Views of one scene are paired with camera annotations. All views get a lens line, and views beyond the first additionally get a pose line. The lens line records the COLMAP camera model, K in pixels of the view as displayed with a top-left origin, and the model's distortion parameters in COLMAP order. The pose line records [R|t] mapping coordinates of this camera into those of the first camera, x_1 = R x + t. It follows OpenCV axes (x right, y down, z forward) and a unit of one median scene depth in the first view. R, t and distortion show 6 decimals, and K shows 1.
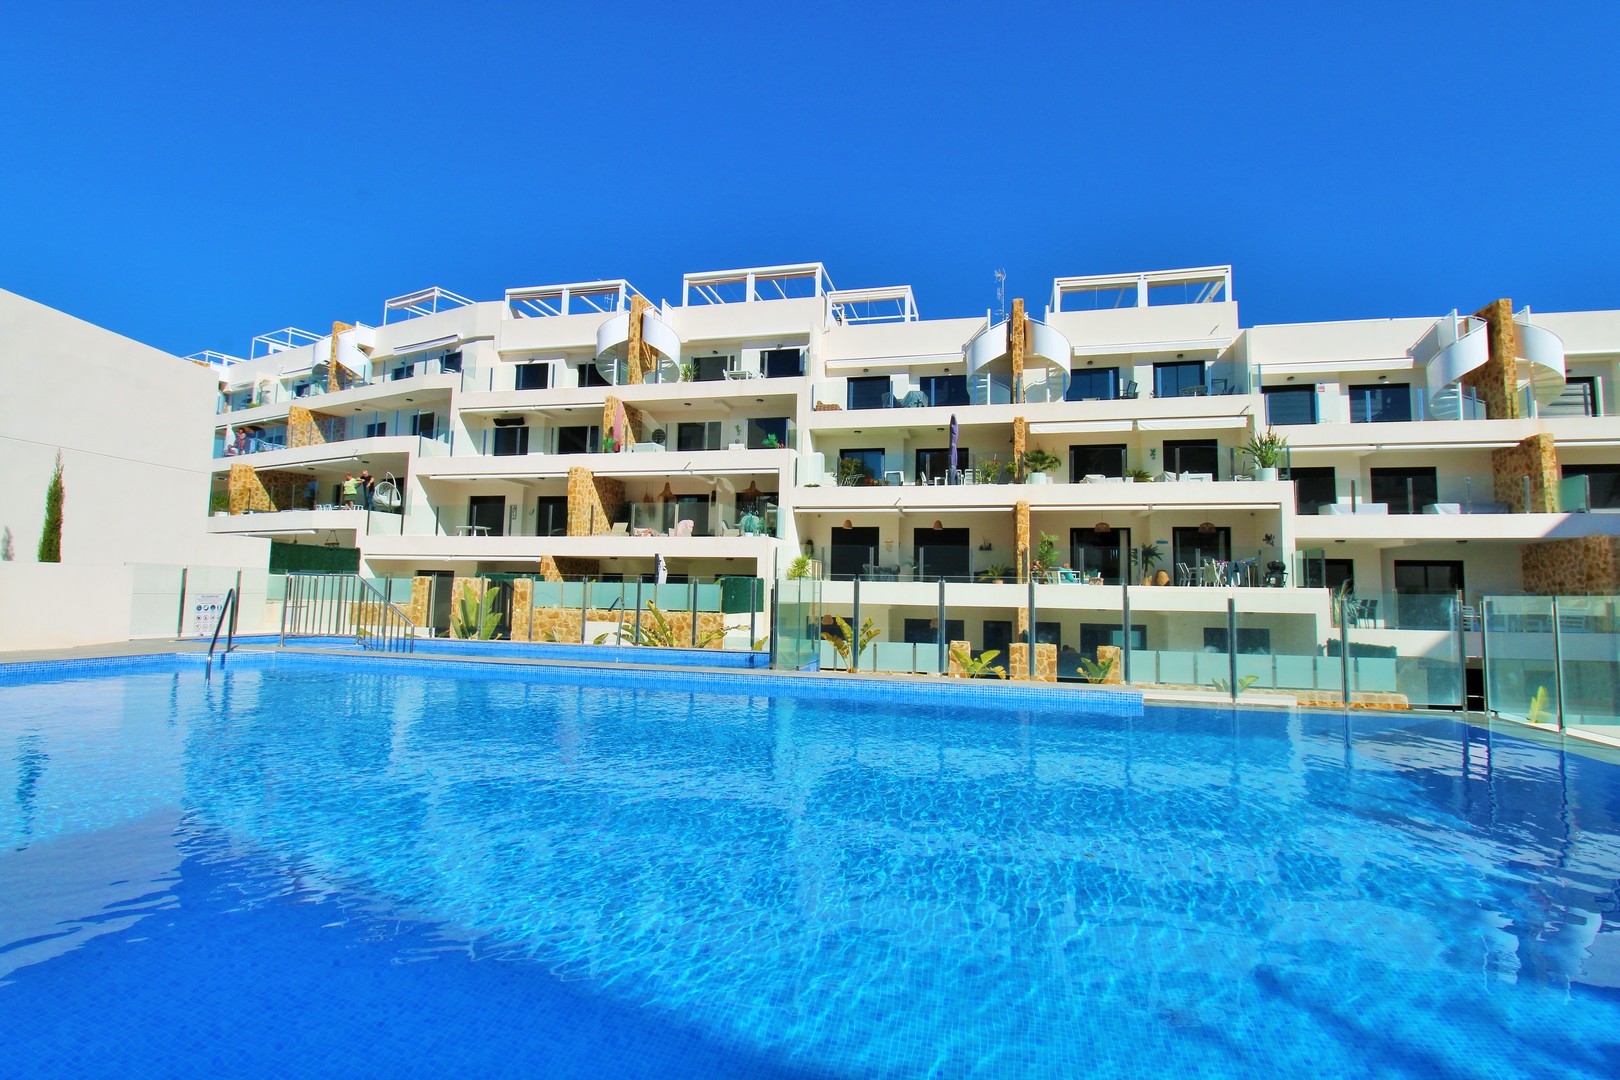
lens RADIAL K [[748.0, 0, 810.0], [0, 748.0, 540.0], [0, 0, 1]] dist [-0.013318, -0.000517]
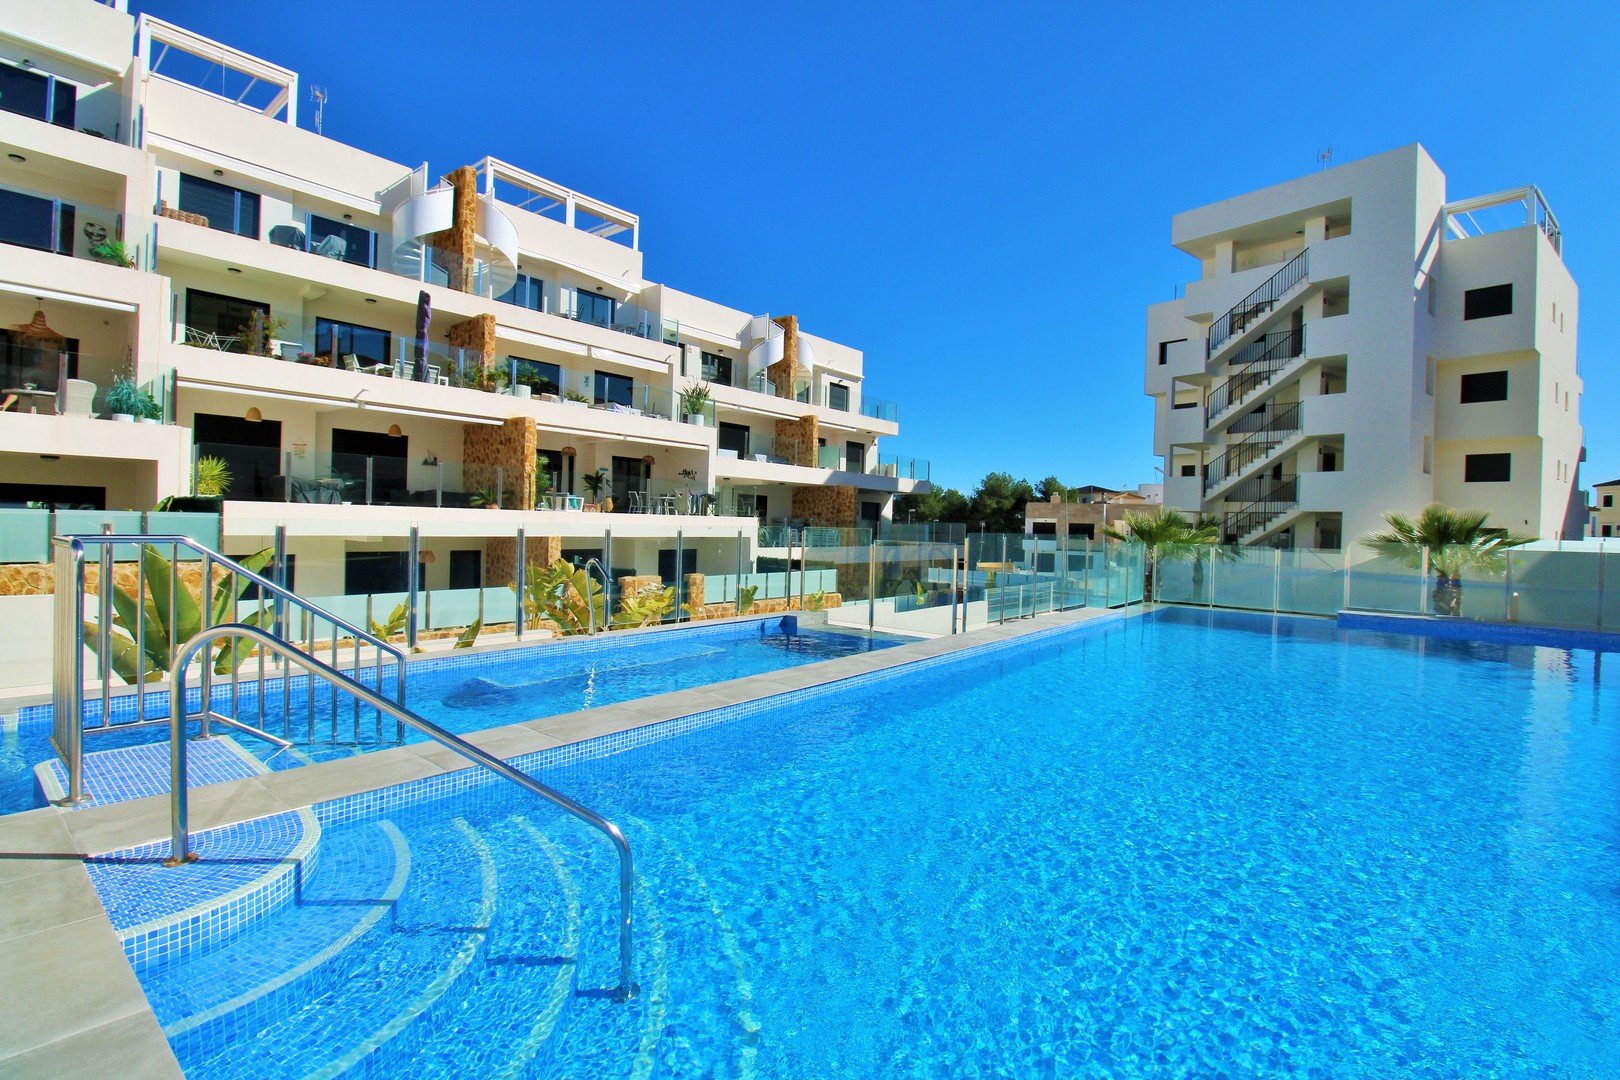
lens RADIAL K [[748.0, 0, 810.0], [0, 748.0, 540.0], [0, 0, 1]] dist [-0.013318, -0.000517]
pose [[0.429389, -0.029578, 0.902635, -0.324524], [-0.083526, 0.993879, 0.072301, 0.001134], [-0.899249, -0.106439, 0.424290, 0.258374]]
